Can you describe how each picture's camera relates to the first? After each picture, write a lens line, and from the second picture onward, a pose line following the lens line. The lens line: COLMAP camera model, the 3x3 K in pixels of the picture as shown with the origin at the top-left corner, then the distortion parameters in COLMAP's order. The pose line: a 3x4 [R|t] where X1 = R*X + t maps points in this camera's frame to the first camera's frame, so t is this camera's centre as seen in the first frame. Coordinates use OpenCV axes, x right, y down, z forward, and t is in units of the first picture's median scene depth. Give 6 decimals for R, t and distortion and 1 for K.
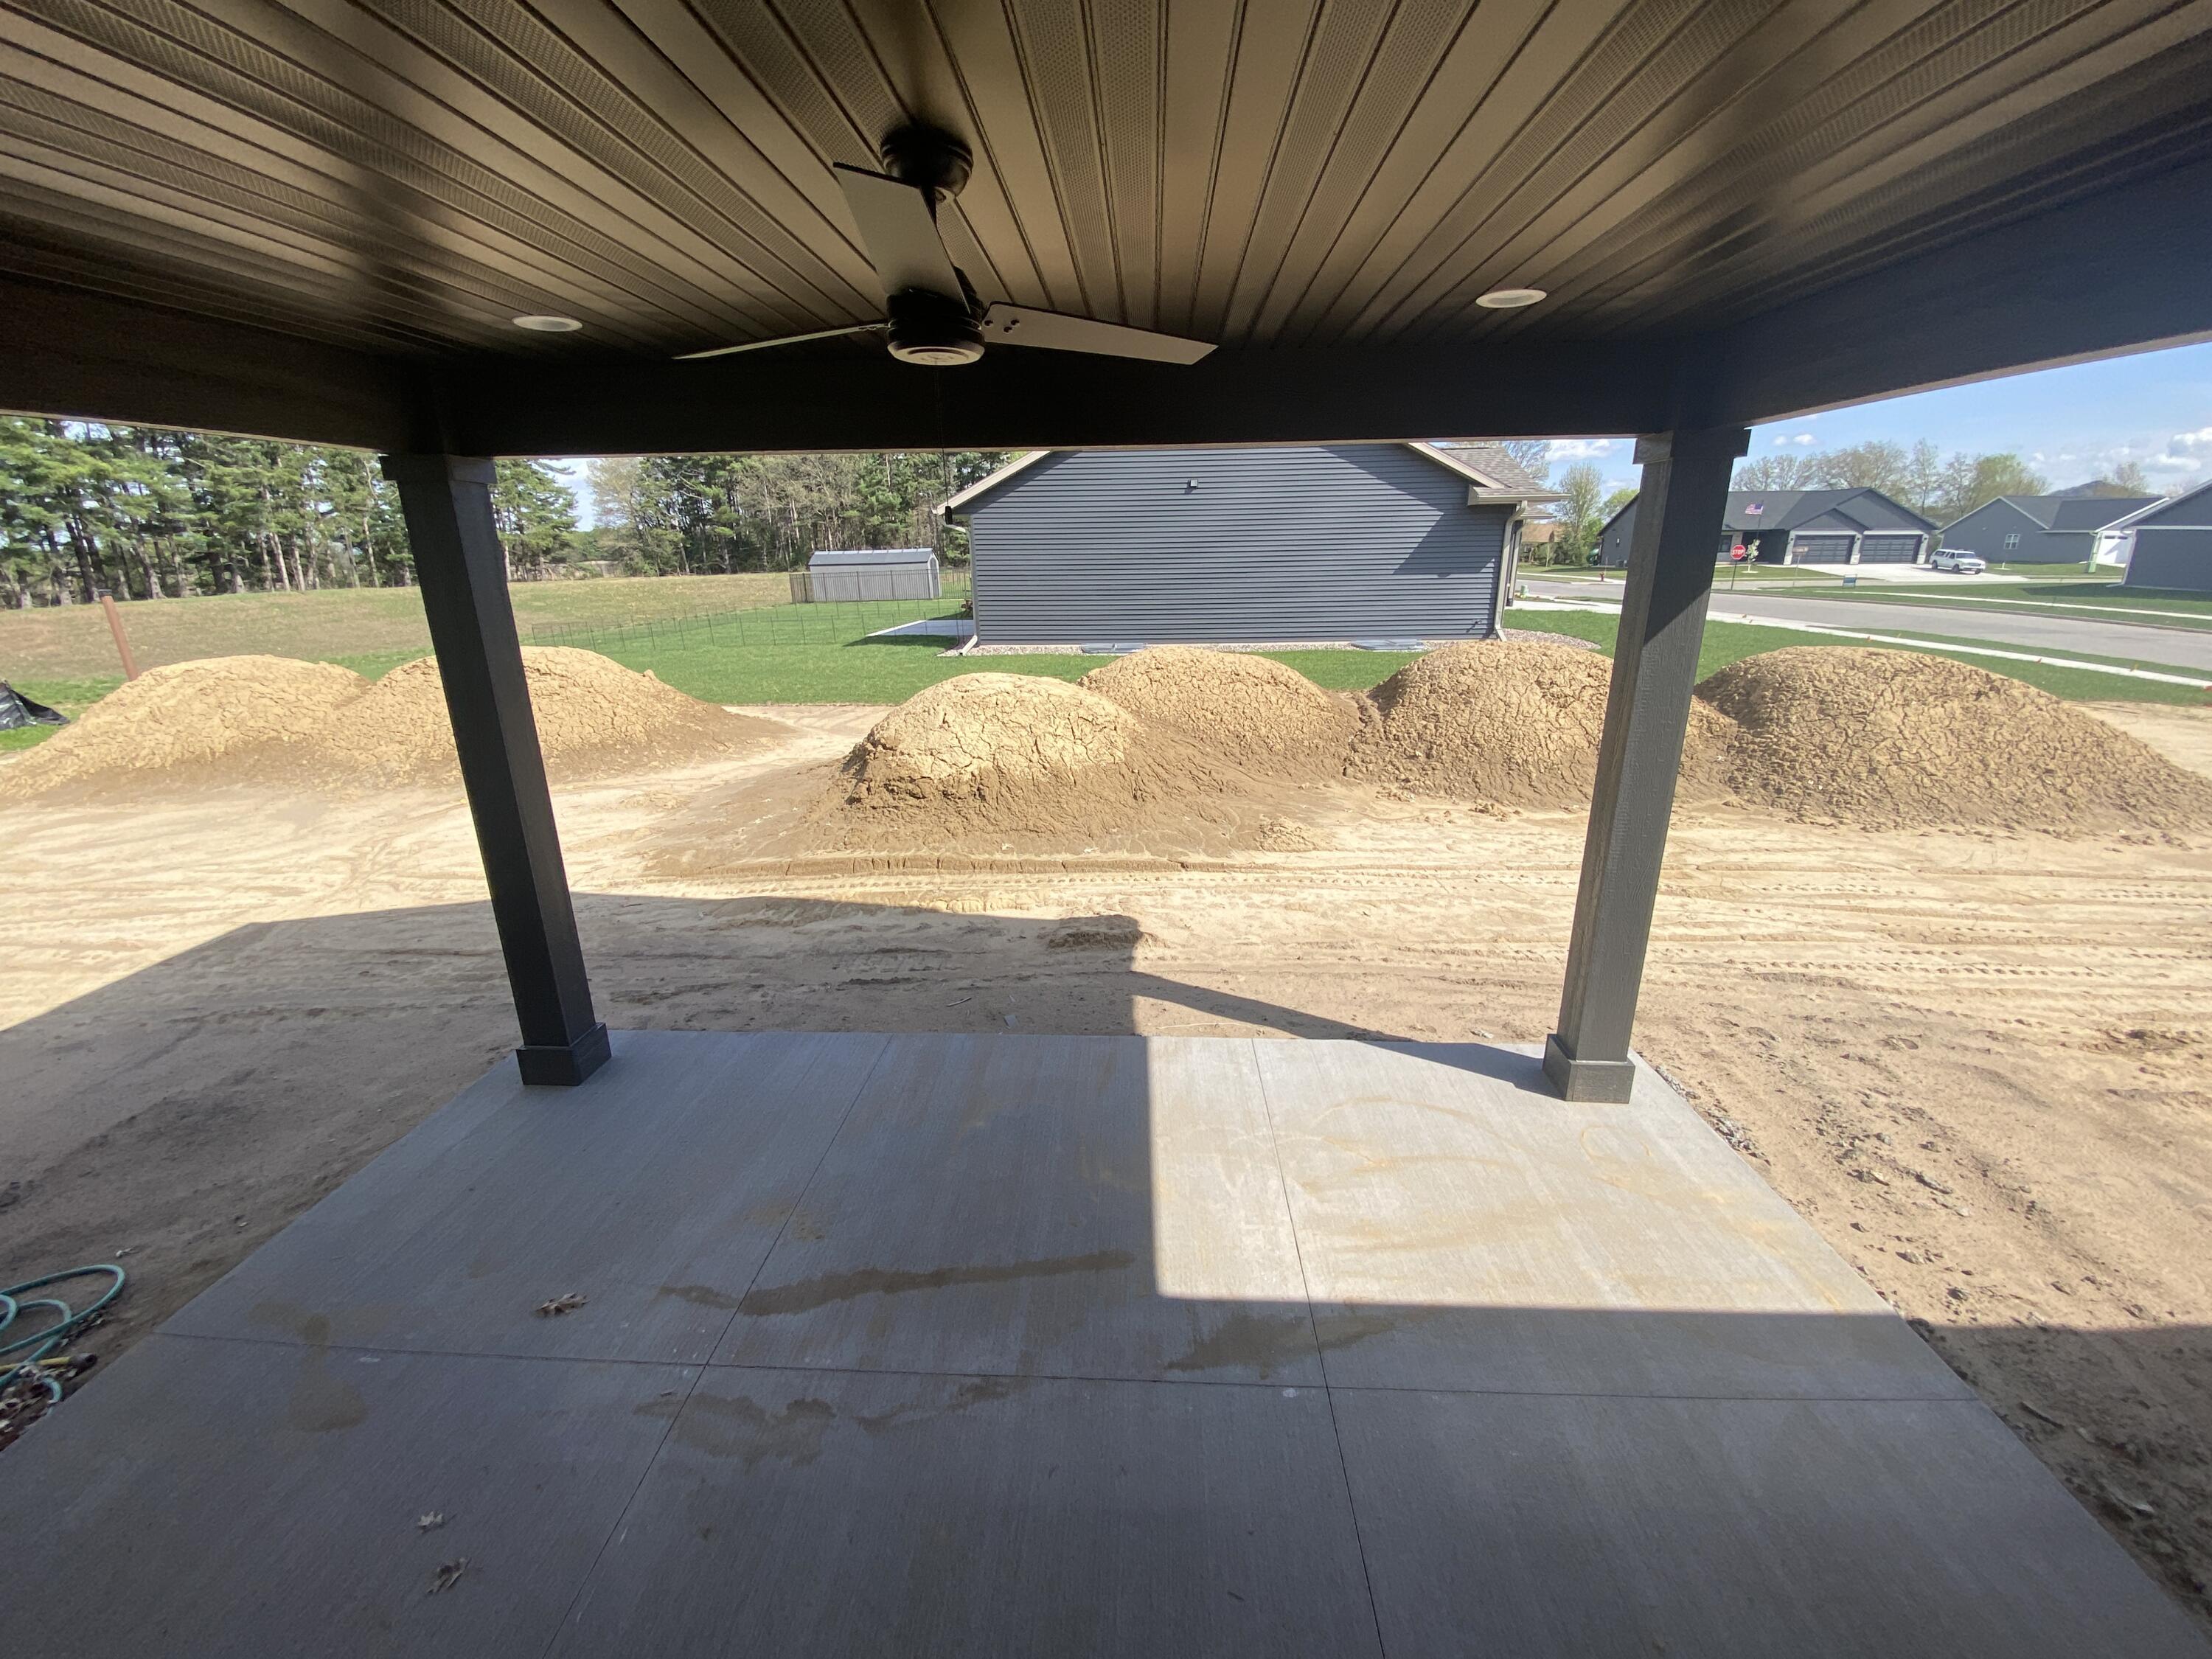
lens RADIAL K [[892.2, 0, 1104.5], [0, 892.2, 836.0], [0, 0, 1]] dist [0.022366, -0.021674]
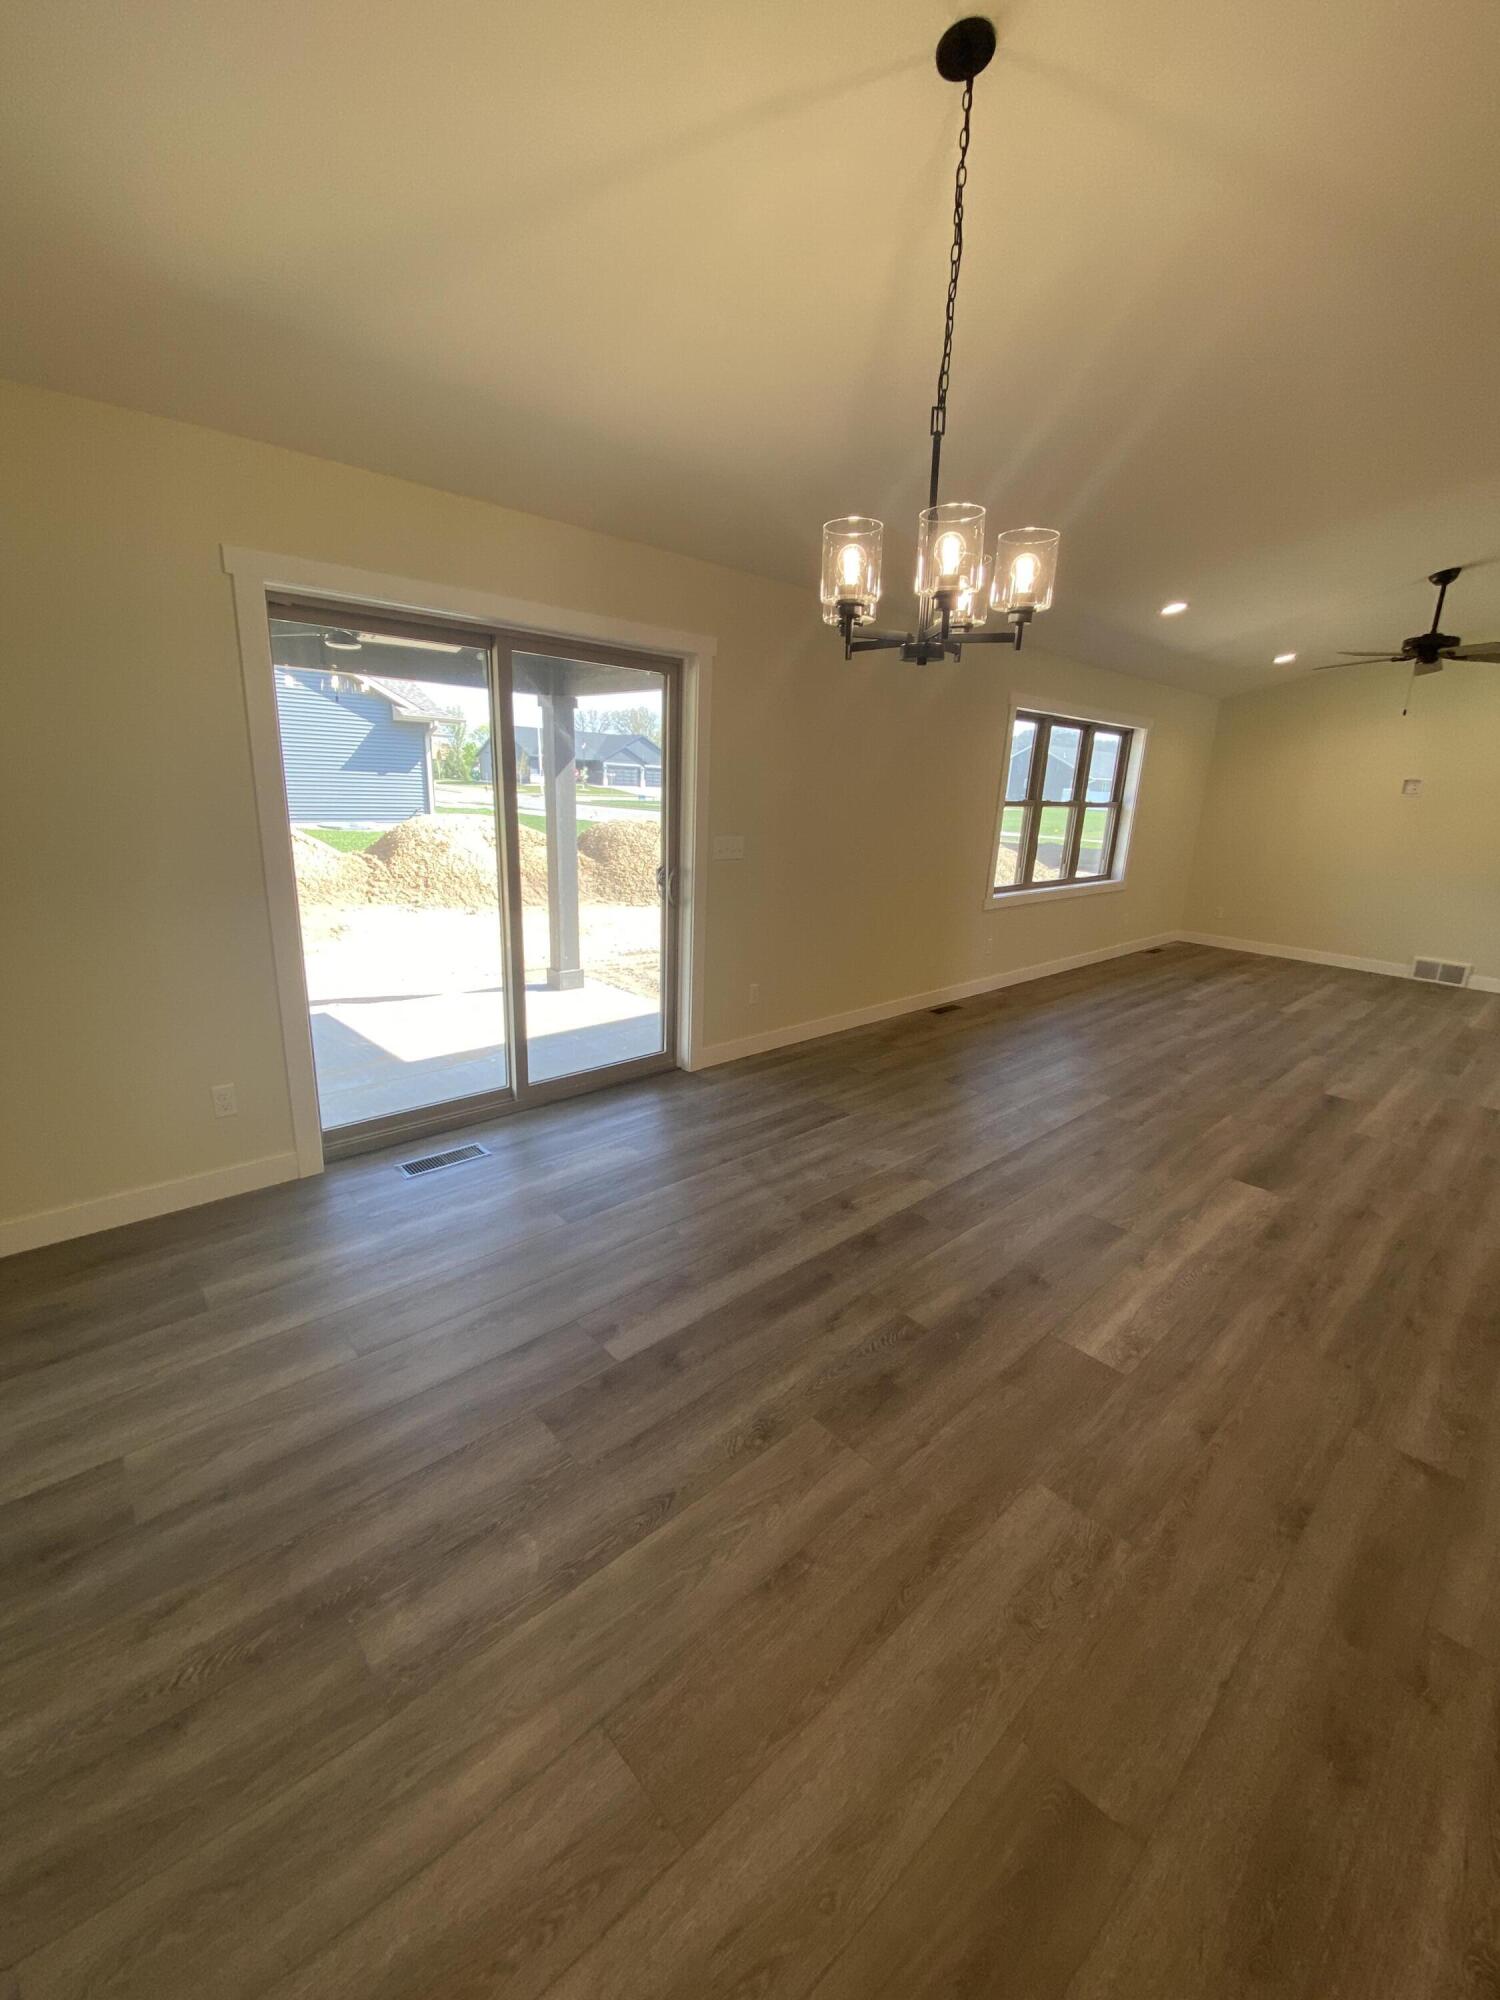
lens RADIAL K [[807.3, 0, 743.8], [0, 807.3, 999.9], [0, 0, 1]] dist [0.020817, -0.023076]
pose [[0.700983, -0.147958, 0.697661, -0.207643], [0.166685, 0.985139, 0.041447, 0.114926], [-0.693425, 0.087236, 0.715228, -0.273875]]
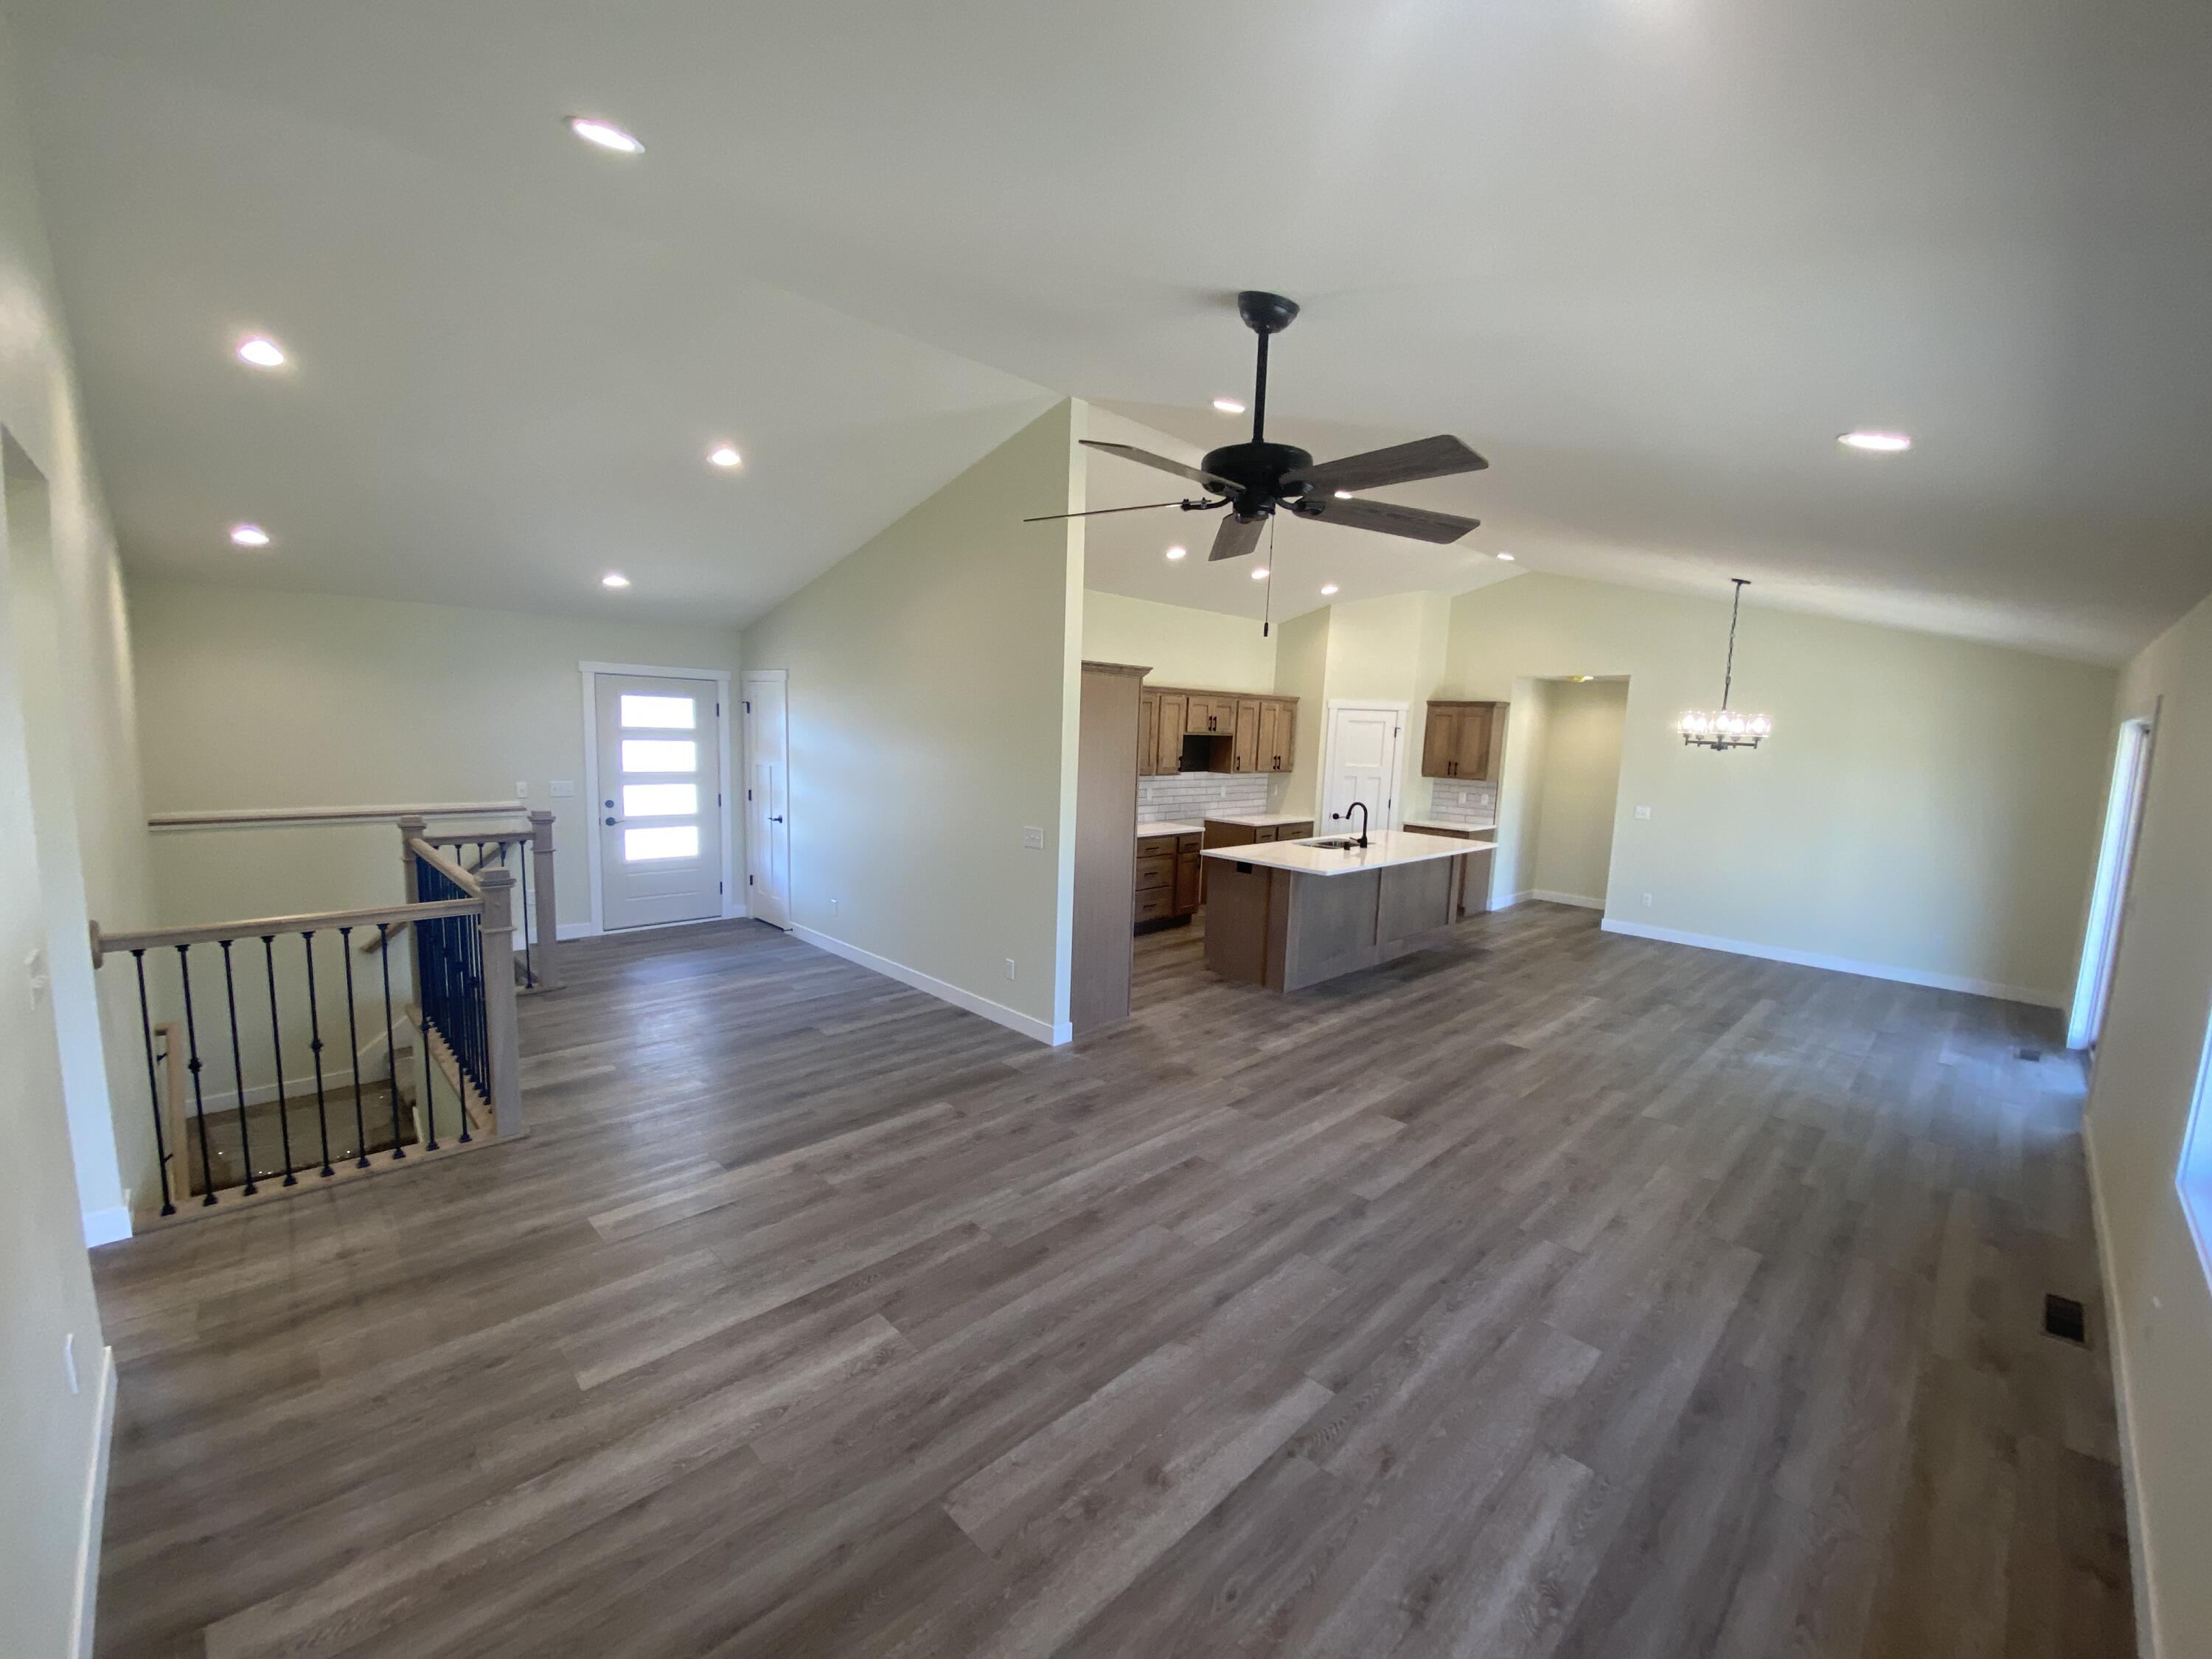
lens RADIAL K [[881.5, 0, 1085.3], [0, 881.5, 834.0], [0, 0, 1]] dist [0.014421, -0.022417]
pose [[-0.695103, 0.081852, -0.714235, 0.657608], [-0.238483, 0.910987, 0.336494, 0.010315], [0.678201, 0.404231, -0.613710, -0.086155]]
